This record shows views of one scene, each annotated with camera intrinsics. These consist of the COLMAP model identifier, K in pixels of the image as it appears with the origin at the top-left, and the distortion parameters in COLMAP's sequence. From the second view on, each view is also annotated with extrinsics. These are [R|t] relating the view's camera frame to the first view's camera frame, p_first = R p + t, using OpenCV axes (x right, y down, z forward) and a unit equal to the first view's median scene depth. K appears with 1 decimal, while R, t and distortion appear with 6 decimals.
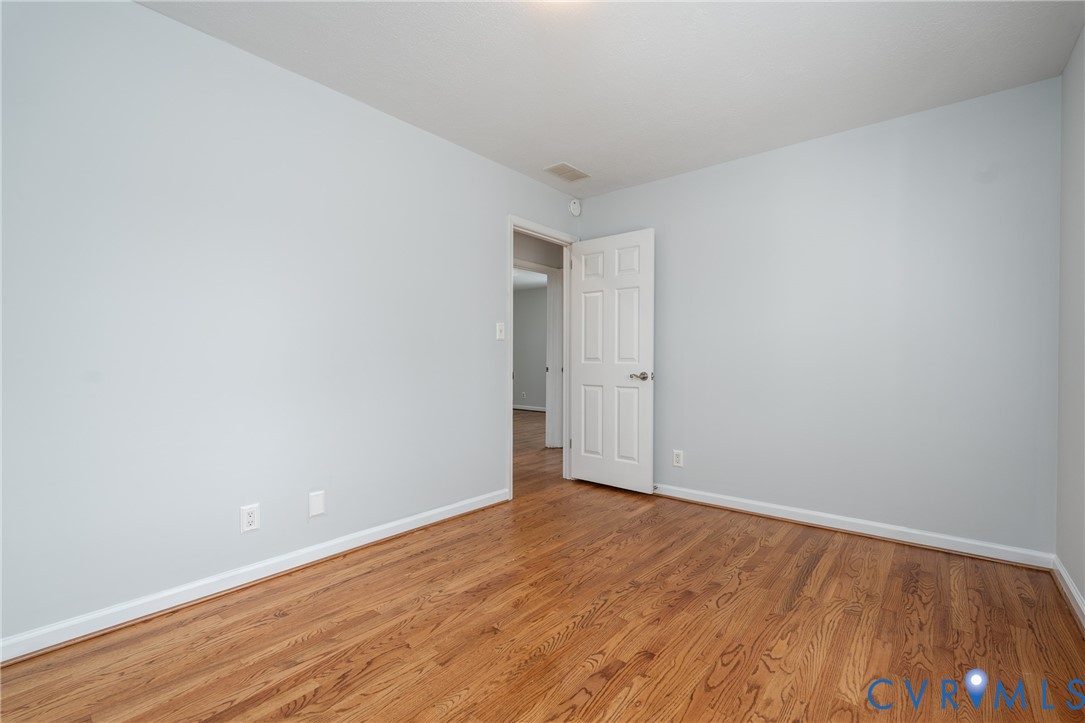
lens RADIAL K [[481.4, 0, 542.8], [0, 481.4, 360.1], [0, 0, 1]] dist [-0.009179, 0.002229]
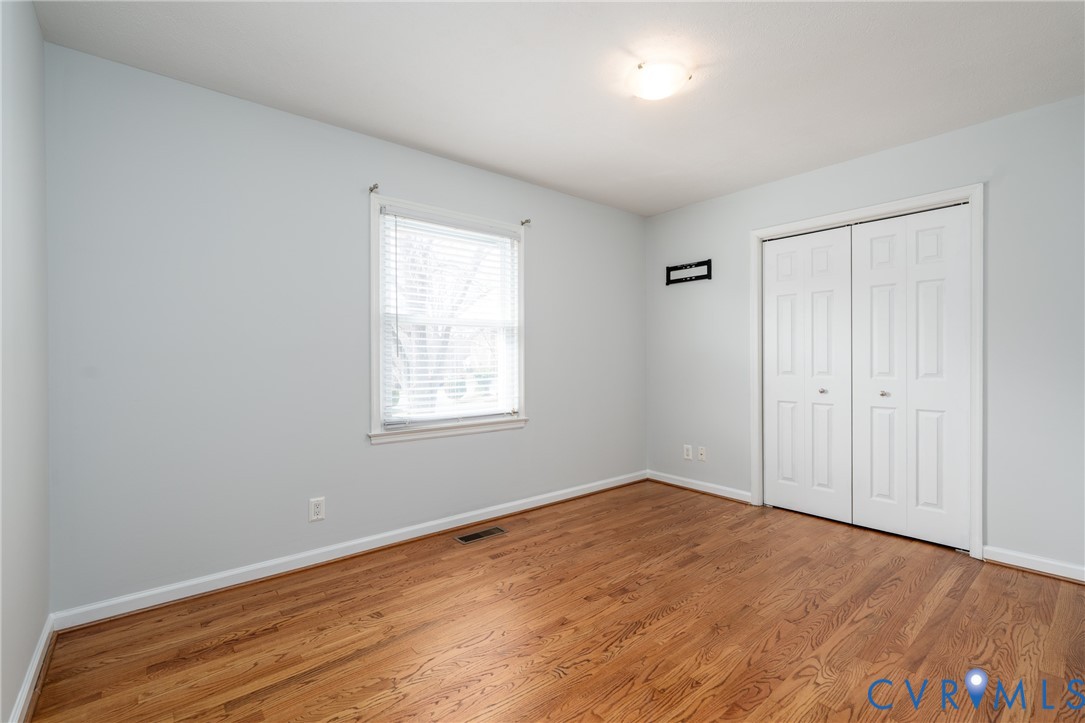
lens RADIAL K [[481.4, 0, 542.7], [0, 481.4, 360.0], [0, 0, 1]] dist [-0.009179, 0.002229]
pose [[-0.983606, 0.000267, 0.180329, 0.090635], [0.001480, 0.999977, 0.006591, -0.050057], [-0.180323, 0.006749, -0.983584, 2.013483]]
